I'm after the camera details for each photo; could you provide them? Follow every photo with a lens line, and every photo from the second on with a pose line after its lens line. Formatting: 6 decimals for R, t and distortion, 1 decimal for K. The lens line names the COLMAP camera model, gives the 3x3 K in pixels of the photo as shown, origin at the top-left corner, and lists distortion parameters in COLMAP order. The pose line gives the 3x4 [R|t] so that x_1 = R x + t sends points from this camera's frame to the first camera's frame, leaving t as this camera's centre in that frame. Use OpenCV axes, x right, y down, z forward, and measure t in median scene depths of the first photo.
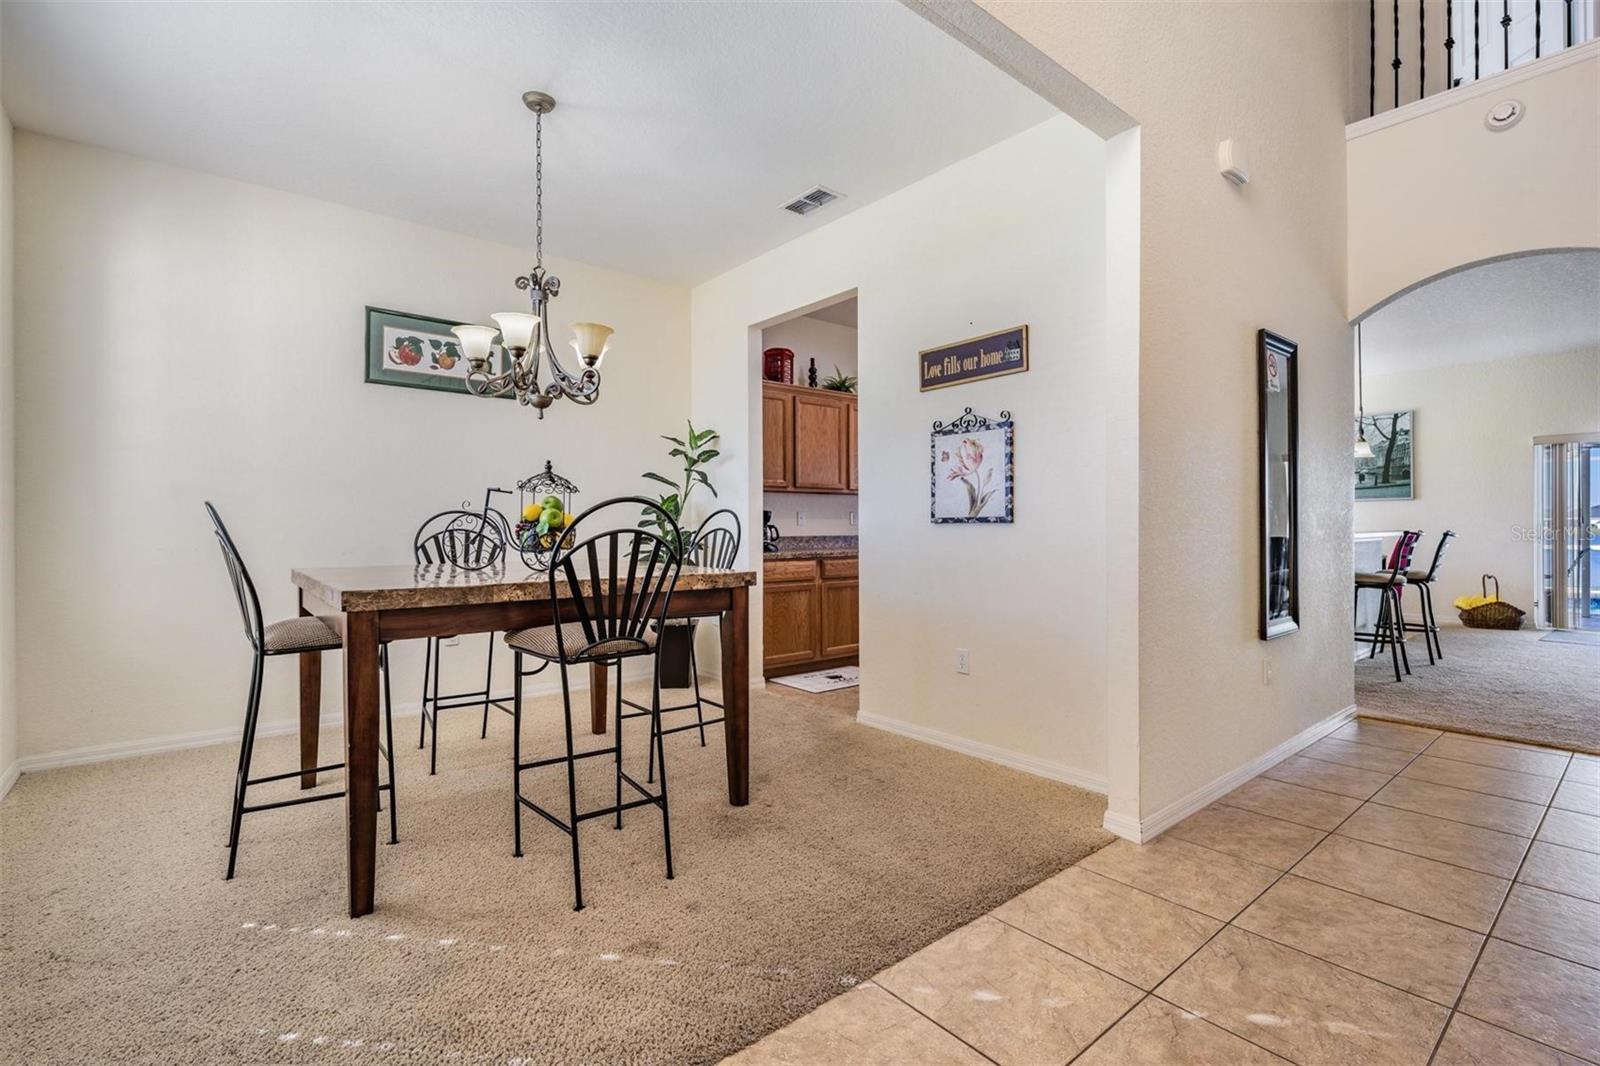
lens RADIAL K [[714.1, 0, 801.0], [0, 714.1, 528.8], [0, 0, 1]] dist [-0.004897, -0.002411]
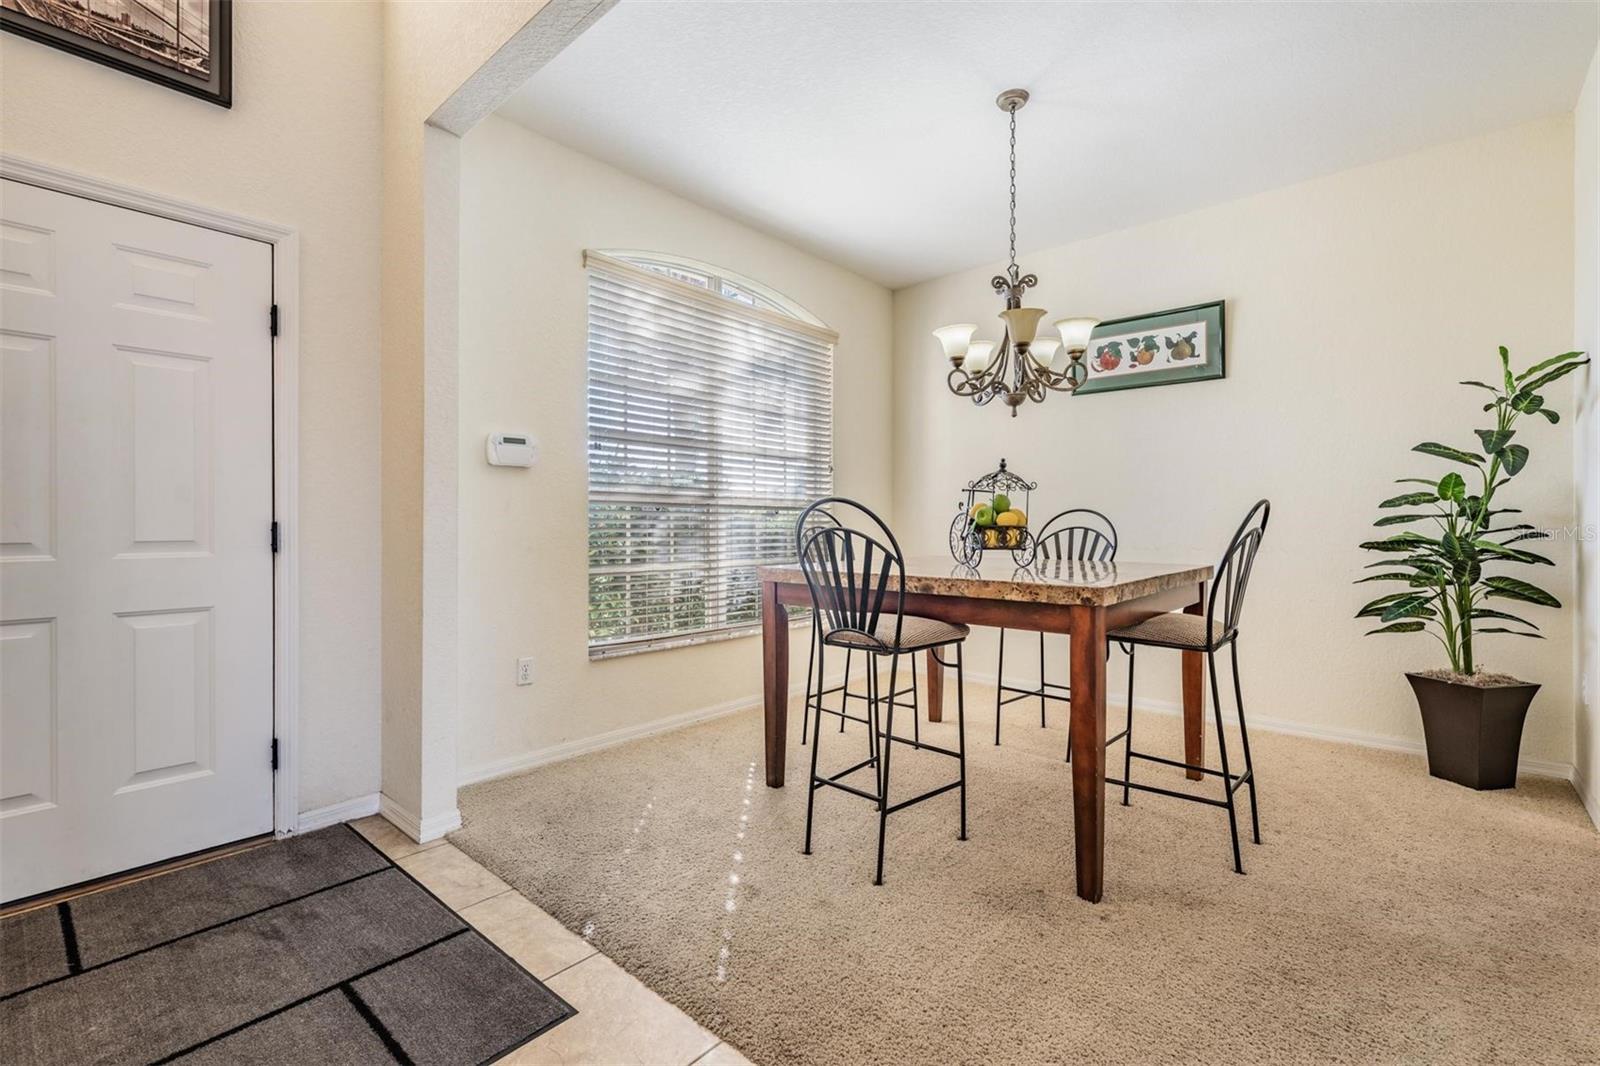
lens RADIAL K [[714.1, 0, 809.6], [0, 714.1, 524.5], [0, 0, 1]] dist [-0.004897, -0.002411]
pose [[0.155204, 0.000691, -0.987882, 0.508268], [-0.005511, 0.999985, -0.000166, -0.001547], [0.987867, 0.005470, 0.155205, 0.499774]]
